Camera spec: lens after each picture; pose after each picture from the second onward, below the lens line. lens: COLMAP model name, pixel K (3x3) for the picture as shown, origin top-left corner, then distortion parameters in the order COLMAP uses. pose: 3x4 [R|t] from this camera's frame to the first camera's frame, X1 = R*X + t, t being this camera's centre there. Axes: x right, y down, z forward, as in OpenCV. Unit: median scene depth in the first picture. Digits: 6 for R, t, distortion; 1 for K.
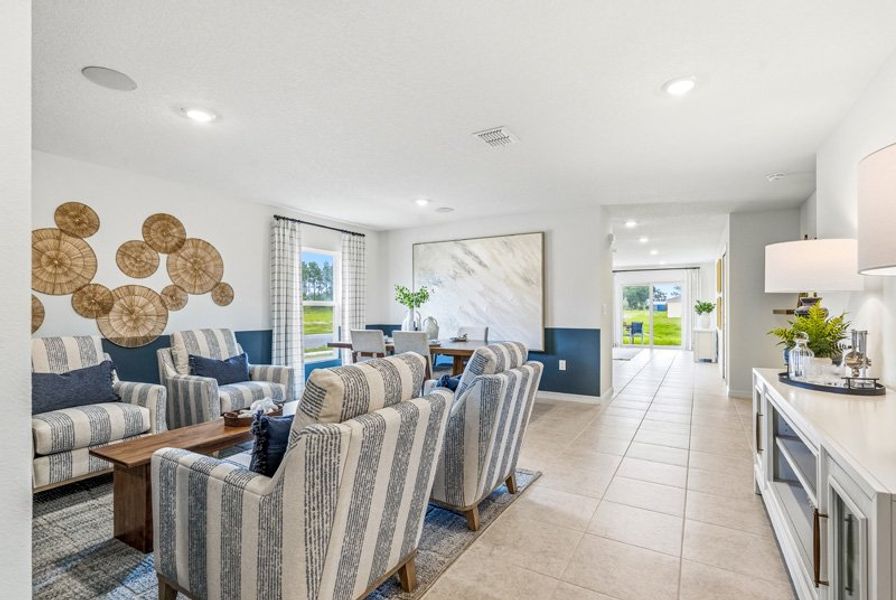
lens RADIAL K [[423.7, 0, 450.8], [0, 423.7, 308.7], [0, 0, 1]] dist [-0.002832, 0.000001]
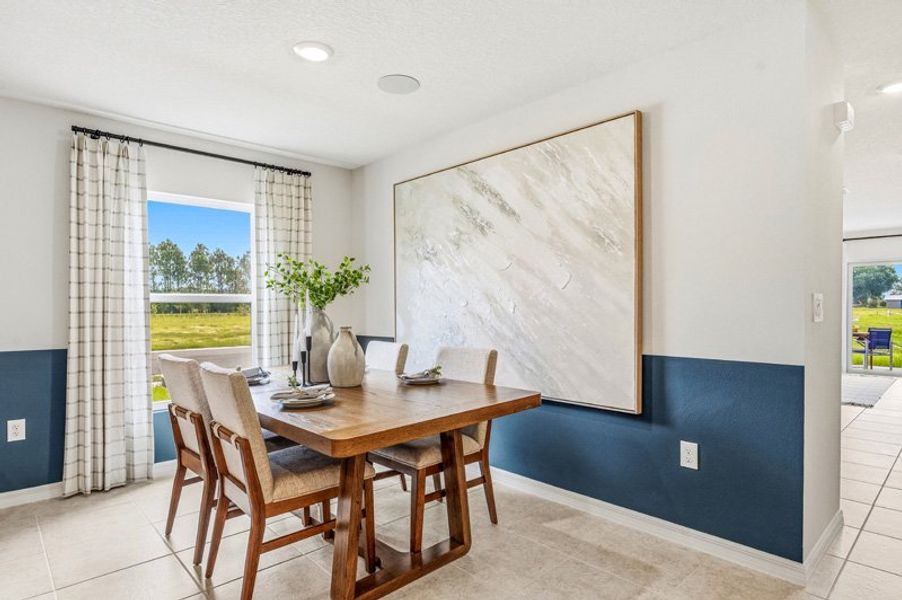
lens RADIAL K [[497.8, 0, 453.7], [0, 497.8, 312.2], [0, 0, 1]] dist [-0.007212, -0.000757]
pose [[0.960828, 0.000521, -0.277145, 0.184506], [0.002631, 0.999936, 0.010999, -0.000538], [0.277133, -0.011297, 0.960765, 0.515656]]
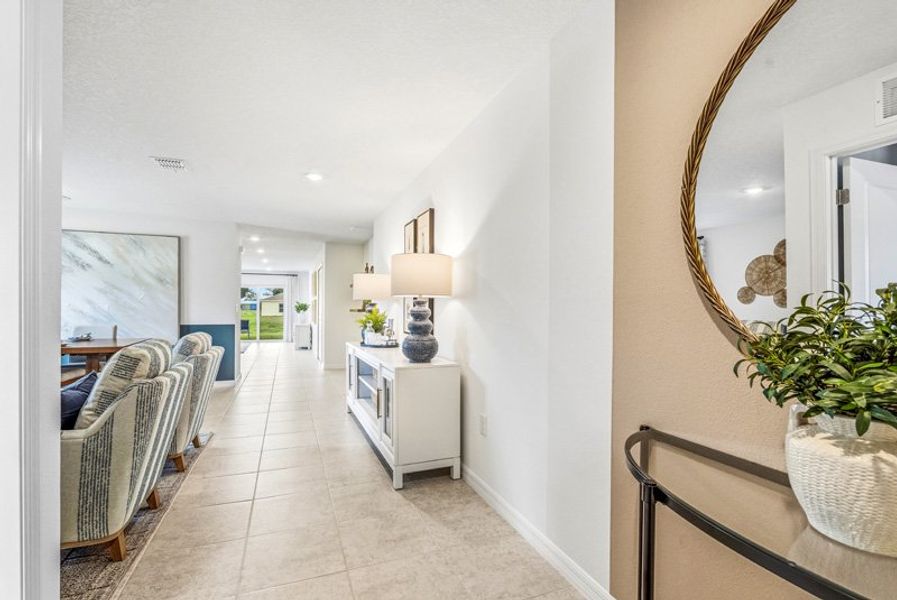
lens RADIAL K [[424.2, 0, 451.3], [0, 424.2, 308.7], [0, 0, 1]] dist [-0.002832, 0.000001]
pose [[0.612744, 0.006078, 0.790258, -0.215892], [-0.007748, 0.999969, -0.001683, 0.000202], [-0.790243, -0.005092, 0.612772, -0.221480]]
